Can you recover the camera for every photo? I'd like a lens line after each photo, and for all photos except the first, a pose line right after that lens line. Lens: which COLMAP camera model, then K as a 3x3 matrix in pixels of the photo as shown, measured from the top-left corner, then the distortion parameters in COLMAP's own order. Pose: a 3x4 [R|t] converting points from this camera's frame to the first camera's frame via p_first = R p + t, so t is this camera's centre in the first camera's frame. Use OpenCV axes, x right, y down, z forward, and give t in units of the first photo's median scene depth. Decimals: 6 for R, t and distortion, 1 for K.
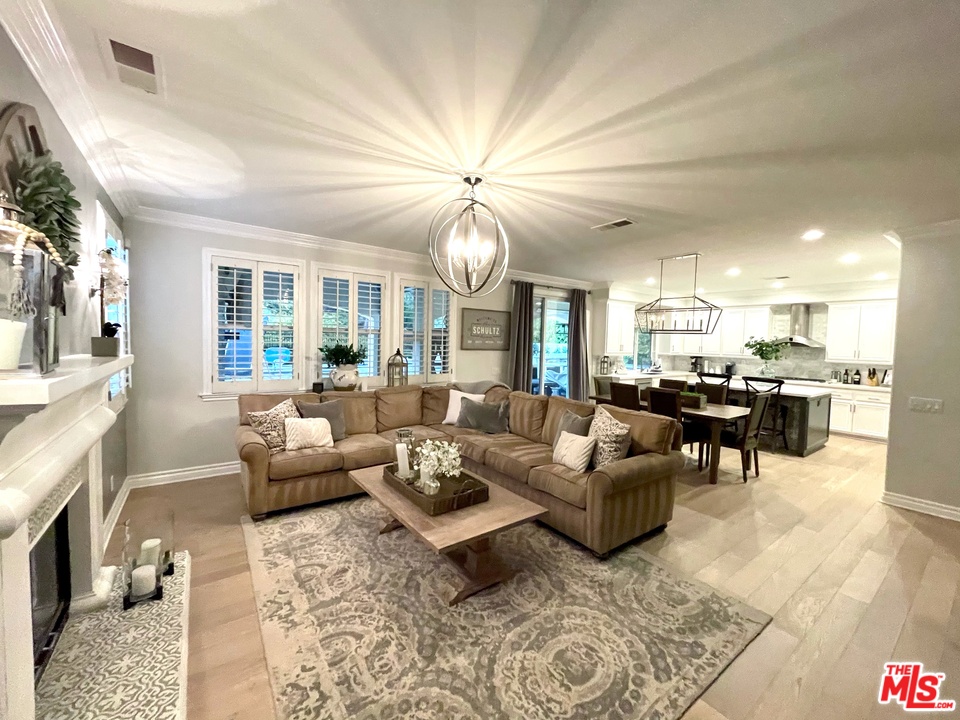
lens RADIAL K [[386.7, 0, 480.3], [0, 386.7, 357.9], [0, 0, 1]] dist [-0.000697, -0.000053]
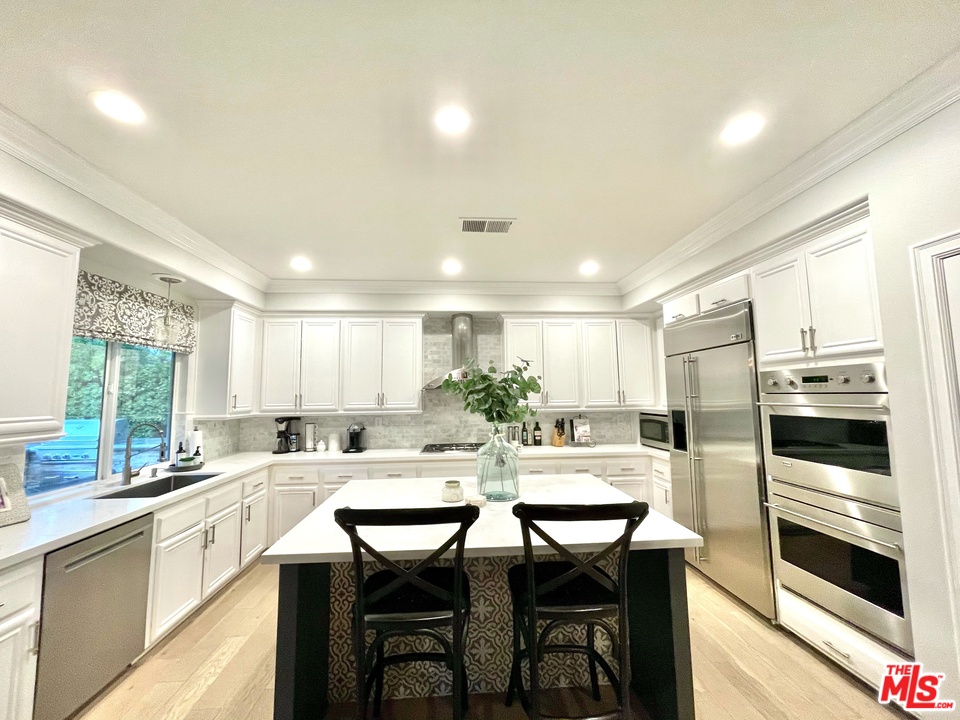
lens RADIAL K [[386.7, 0, 480.1], [0, 386.7, 357.2], [0, 0, 1]] dist [-0.000697, -0.000053]
pose [[0.529898, 0.047594, 0.846725, 0.307122], [0.065624, 0.993129, -0.096892, -0.016662], [-0.845518, 0.106909, 0.523134, 0.599421]]
